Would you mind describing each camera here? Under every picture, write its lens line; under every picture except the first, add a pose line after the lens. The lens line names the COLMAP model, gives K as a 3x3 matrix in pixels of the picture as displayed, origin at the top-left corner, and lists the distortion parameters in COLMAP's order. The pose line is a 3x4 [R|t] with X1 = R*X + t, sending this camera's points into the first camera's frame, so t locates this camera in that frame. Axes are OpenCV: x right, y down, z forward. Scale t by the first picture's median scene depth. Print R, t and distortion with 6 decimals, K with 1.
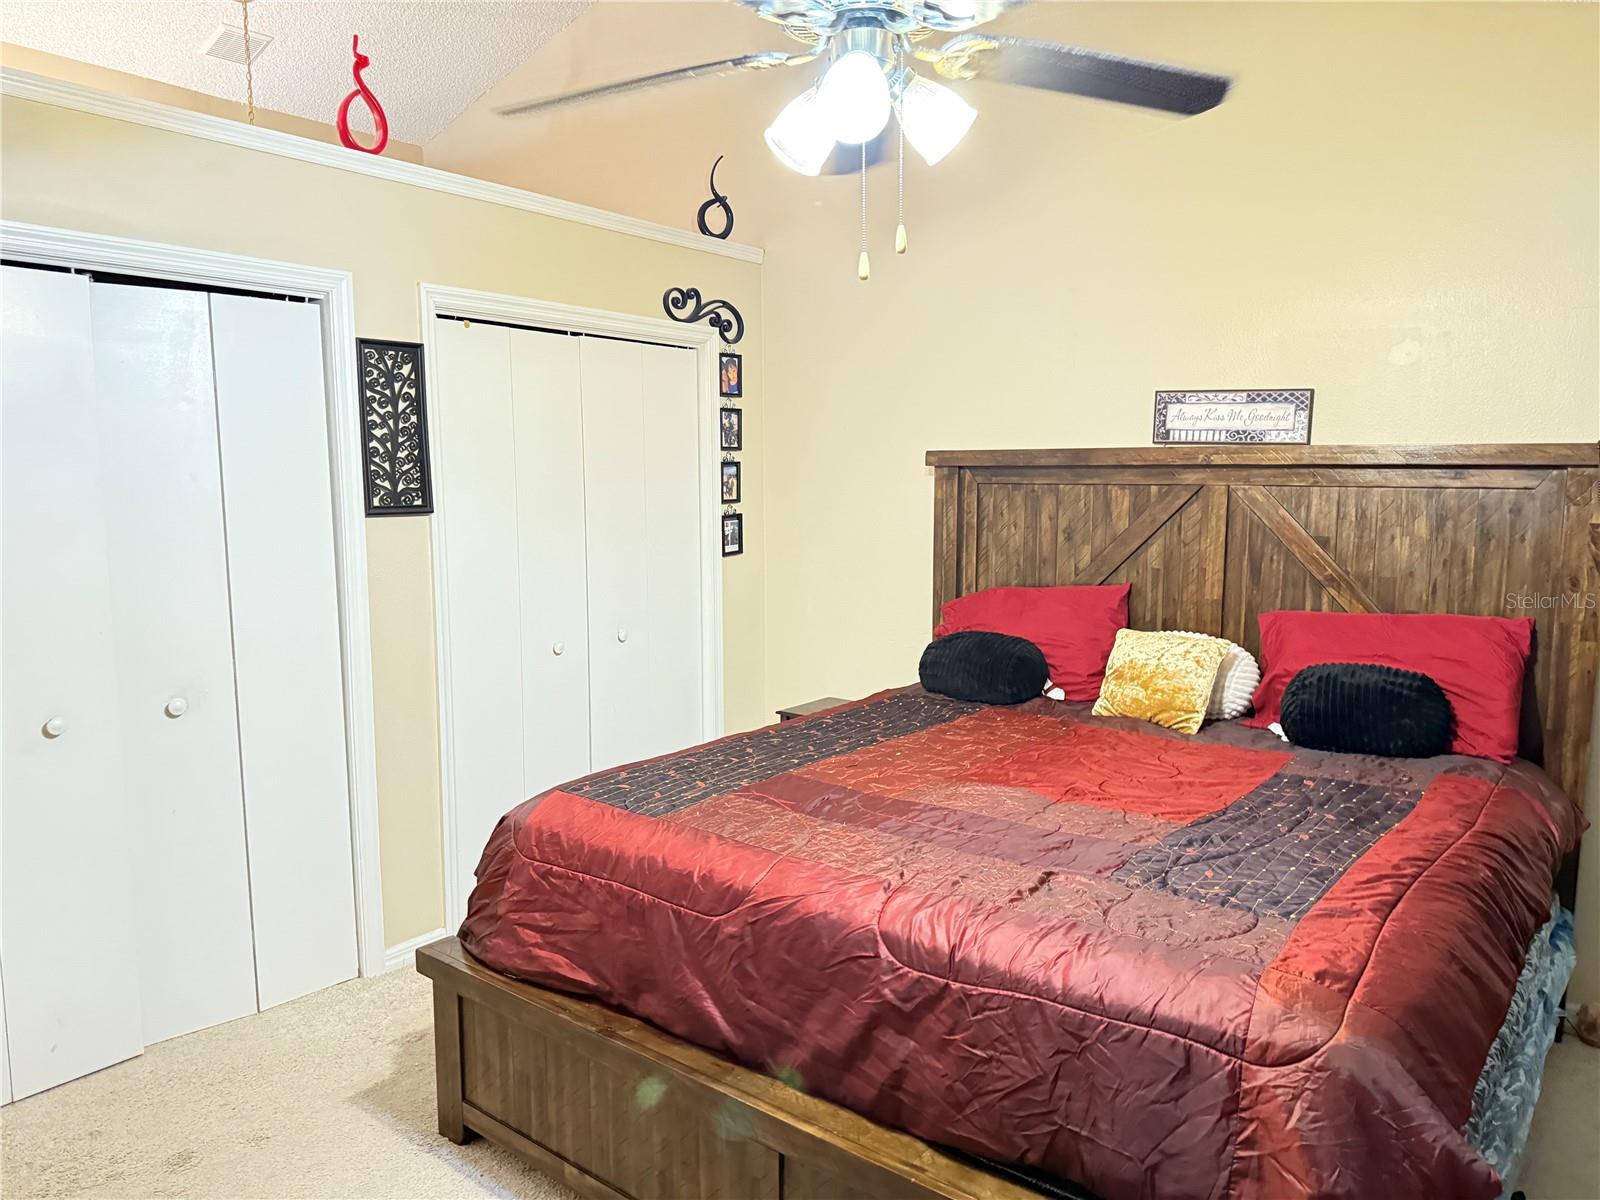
lens RADIAL K [[1117.8, 0, 797.2], [0, 1117.8, 599.4], [0, 0, 1]] dist [0.116189, -0.202836]
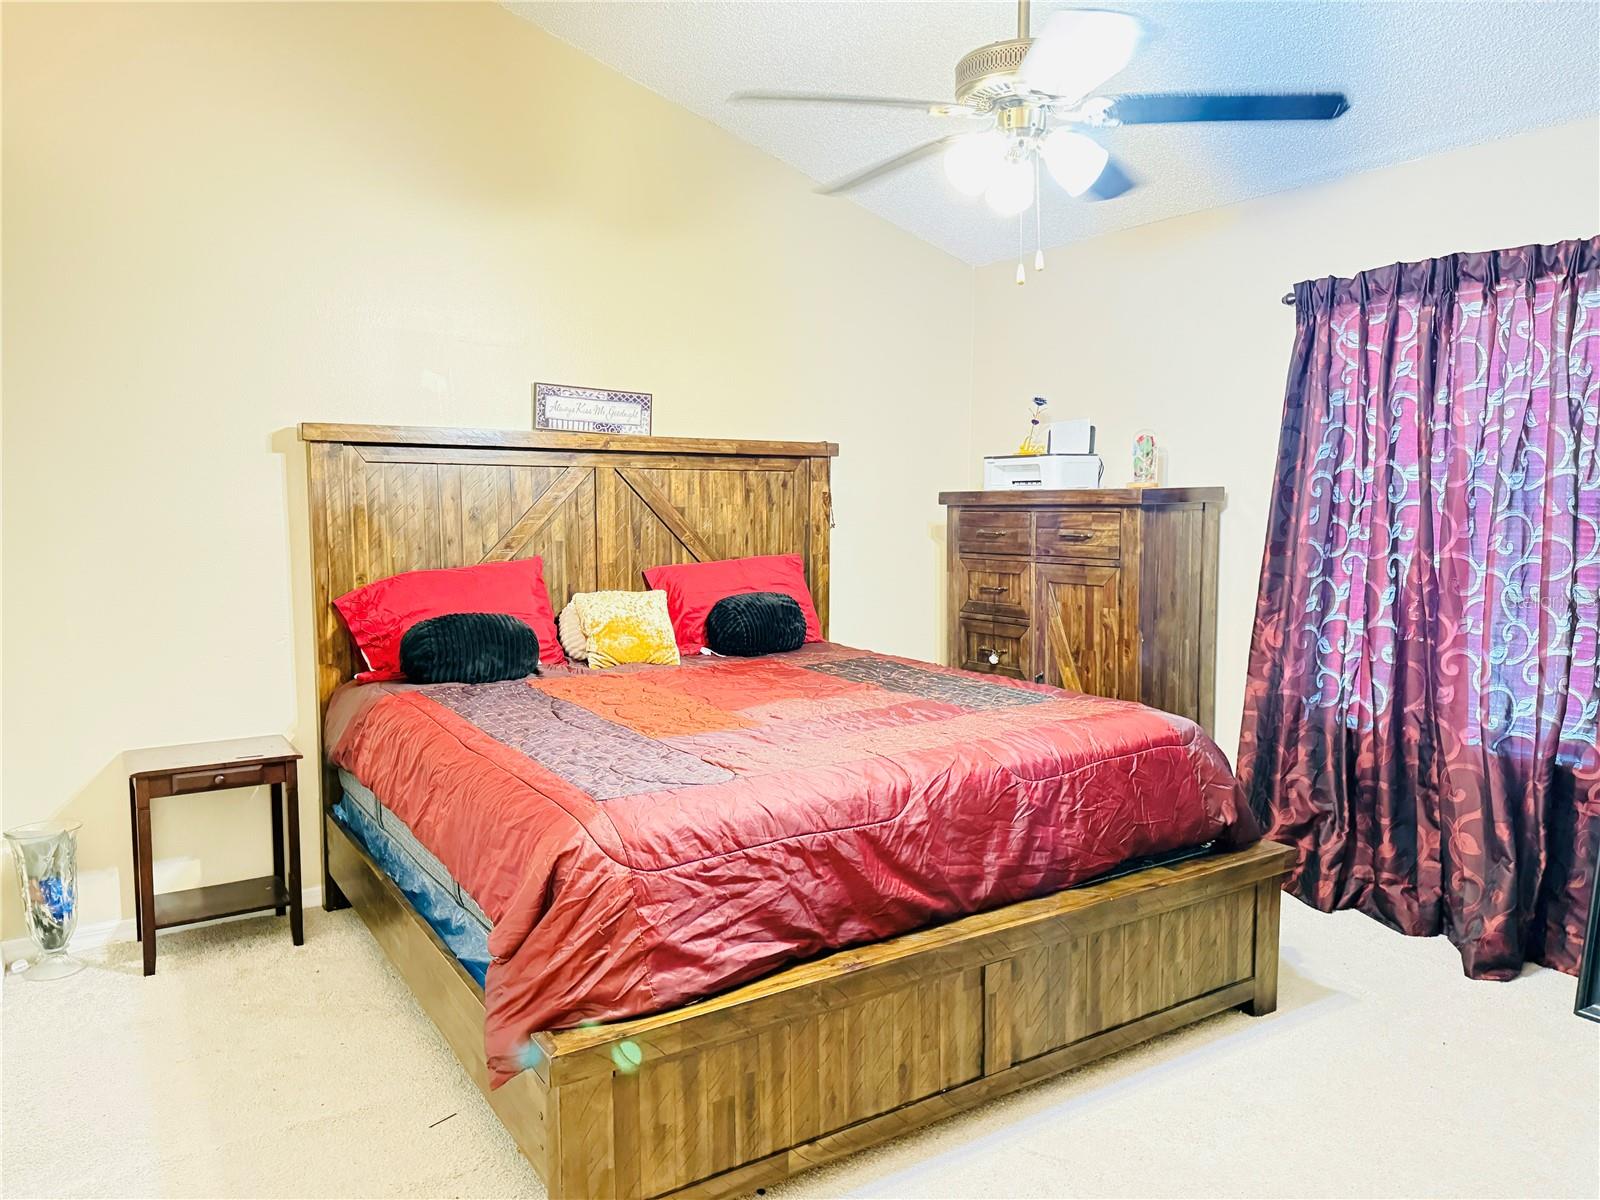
lens RADIAL K [[1117.8, 0, 797.2], [0, 1117.8, 599.4], [0, 0, 1]] dist [0.116189, -0.202836]
pose [[0.308950, -0.085486, 0.947228, -0.733967], [0.110658, 0.992419, 0.053471, -0.003264], [-0.944619, 0.088299, 0.316068, 0.460772]]
